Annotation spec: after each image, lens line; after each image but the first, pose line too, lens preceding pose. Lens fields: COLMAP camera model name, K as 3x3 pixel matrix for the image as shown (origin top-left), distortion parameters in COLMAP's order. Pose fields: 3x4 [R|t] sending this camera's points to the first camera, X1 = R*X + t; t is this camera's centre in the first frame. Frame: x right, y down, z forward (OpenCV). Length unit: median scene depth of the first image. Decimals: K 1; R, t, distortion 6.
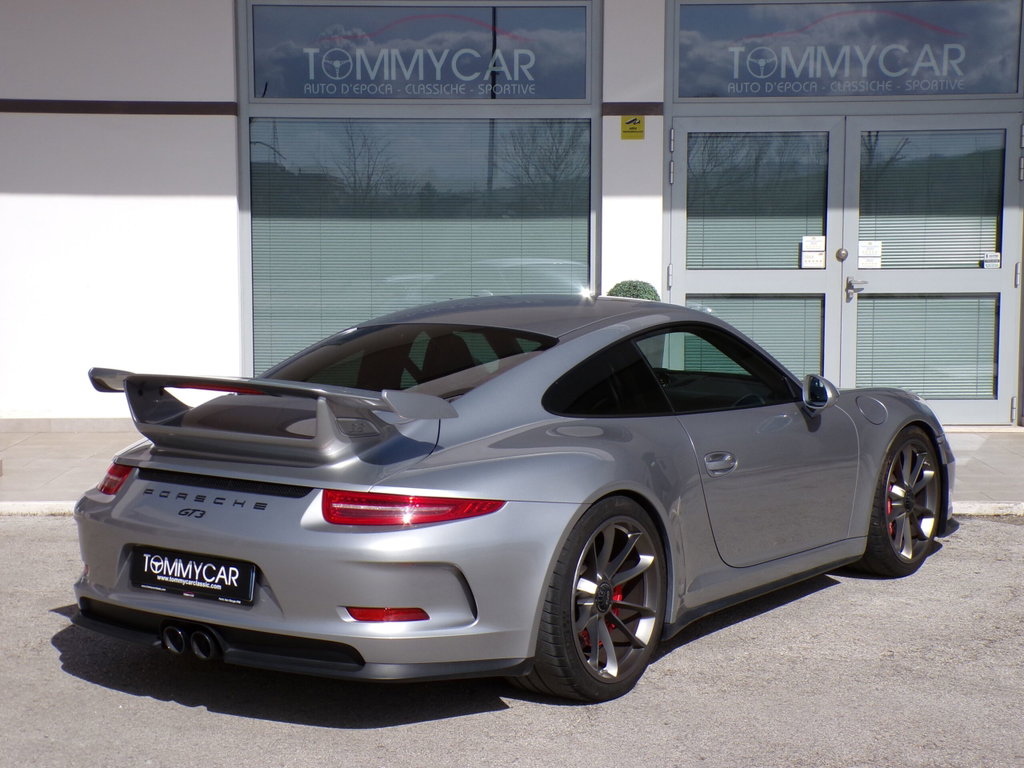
lens RADIAL K [[1535.9, 0, 512.0], [0, 1535.9, 384.0], [0, 0, 1]] dist [0.029603, 0.135479]
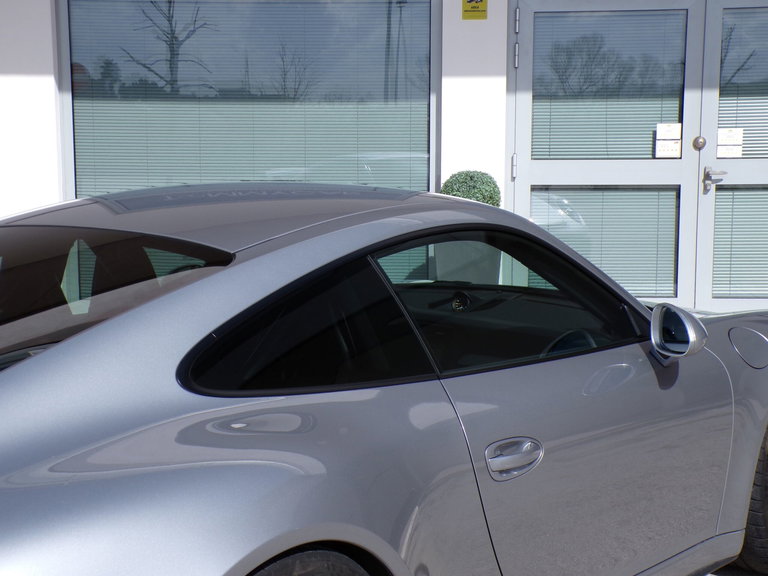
lens RADIAL K [[1155.3, 0, 384.0], [0, 1155.3, 288.0], [0, 0, 1]] dist [0.025760, 0.157976]
pose [[0.998955, 0.004709, -0.045457, 0.056241], [-0.003441, 0.999604, 0.027915, -0.015293], [0.045570, -0.027729, 0.998576, 0.289323]]
